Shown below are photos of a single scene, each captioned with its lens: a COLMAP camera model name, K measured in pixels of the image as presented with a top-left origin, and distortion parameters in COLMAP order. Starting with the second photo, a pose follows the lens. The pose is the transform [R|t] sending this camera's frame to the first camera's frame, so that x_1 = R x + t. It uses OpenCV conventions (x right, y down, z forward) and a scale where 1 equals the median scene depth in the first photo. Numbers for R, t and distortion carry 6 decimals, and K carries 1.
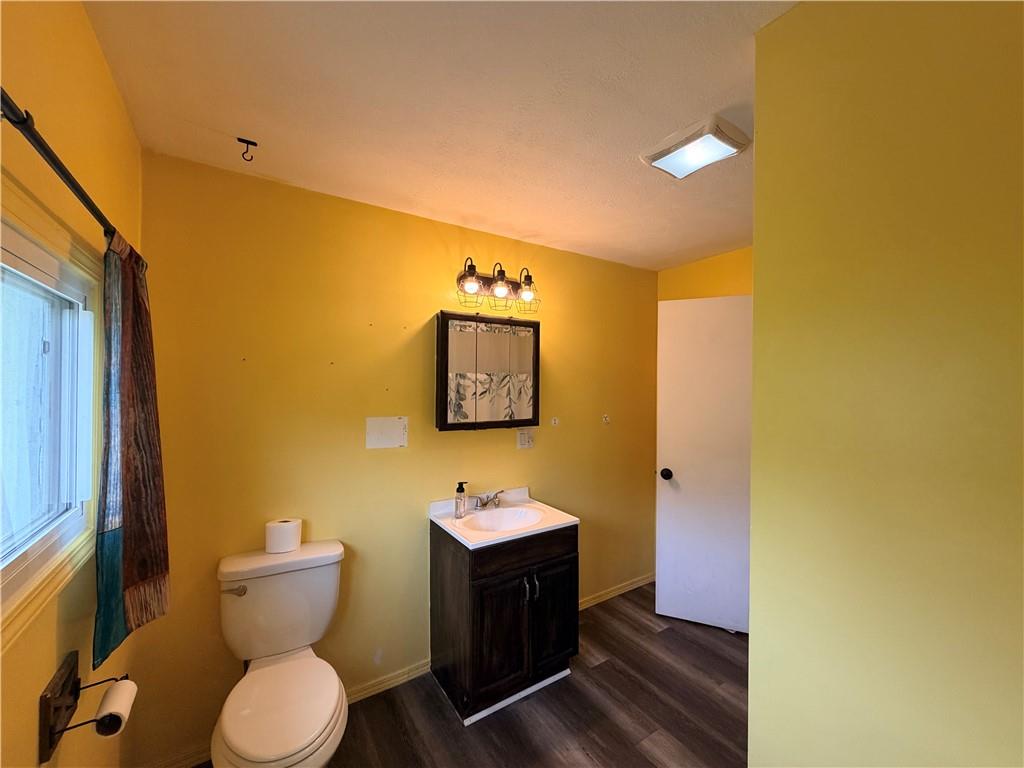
lens RADIAL K [[406.8, 0, 511.4], [0, 406.8, 383.4], [0, 0, 1]] dist [-0.001689, 0.000254]
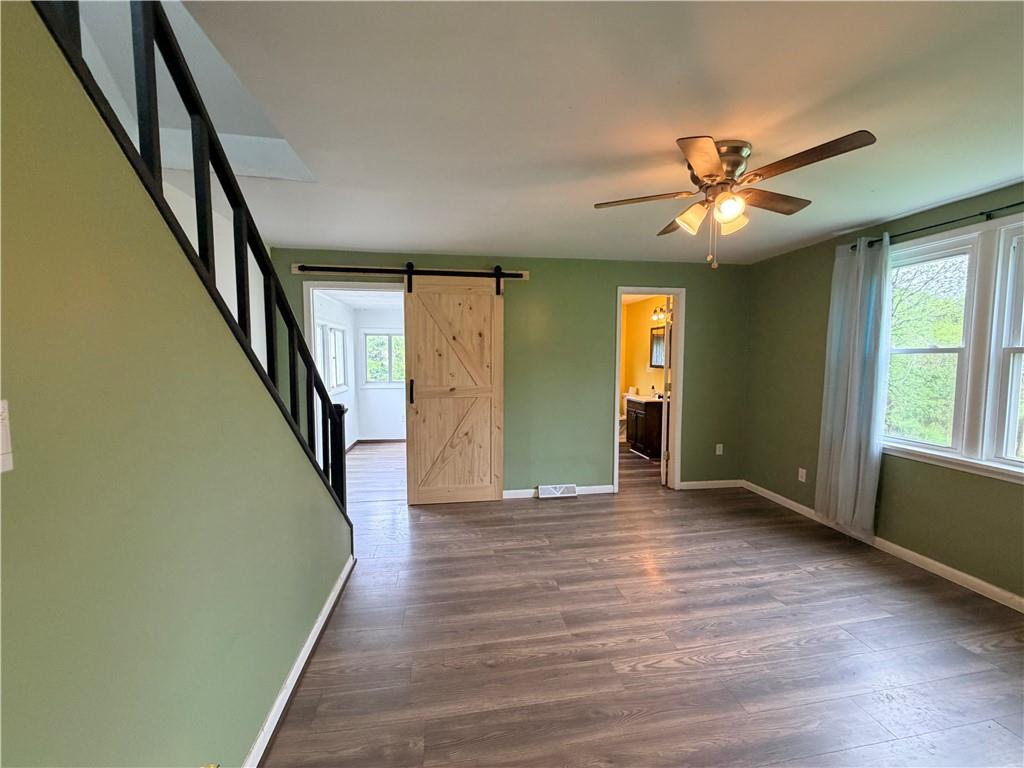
lens RADIAL K [[406.8, 0, 511.4], [0, 406.8, 383.4], [0, 0, 1]] dist [-0.001689, 0.000254]
pose [[-0.415201, 0.053281, -0.908168, 2.962932], [-0.001145, 0.998252, 0.059090, 0.057621], [0.909729, 0.025574, -0.414414, 1.285150]]
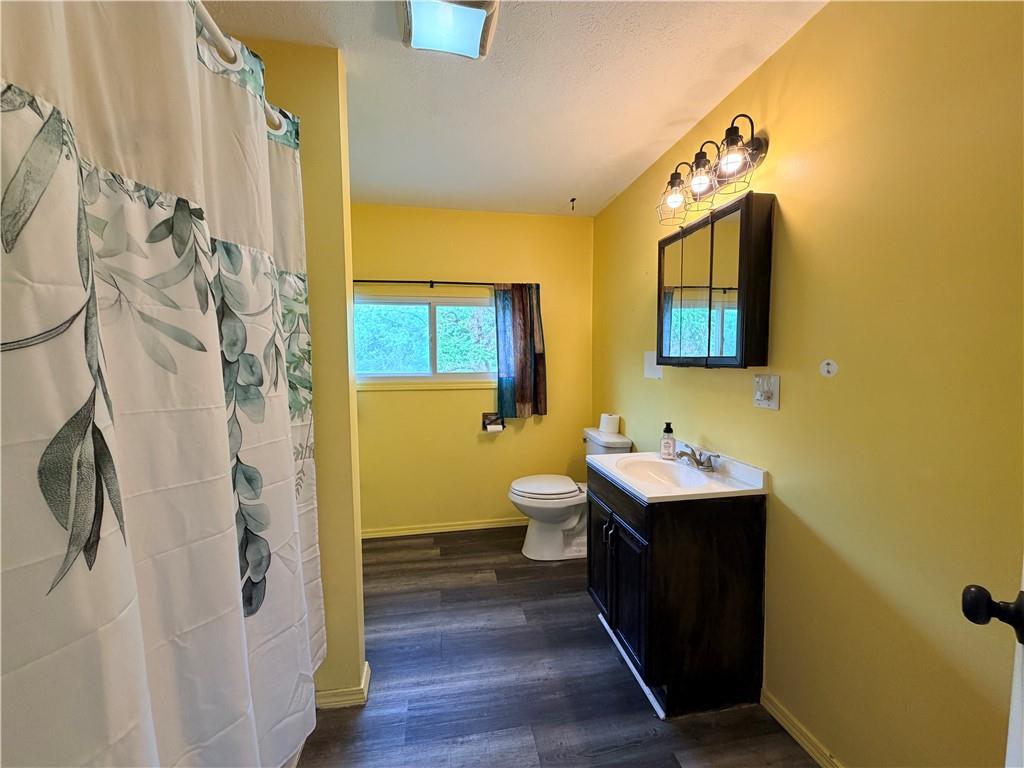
lens RADIAL K [[406.8, 0, 511.4], [0, 406.8, 383.4], [0, 0, 1]] dist [-0.001689, 0.000254]
pose [[-0.389547, 0.054169, -0.919412, 0.857268], [0.003495, 0.998349, 0.057339, 0.101828], [0.921000, 0.019122, -0.389093, 1.030196]]
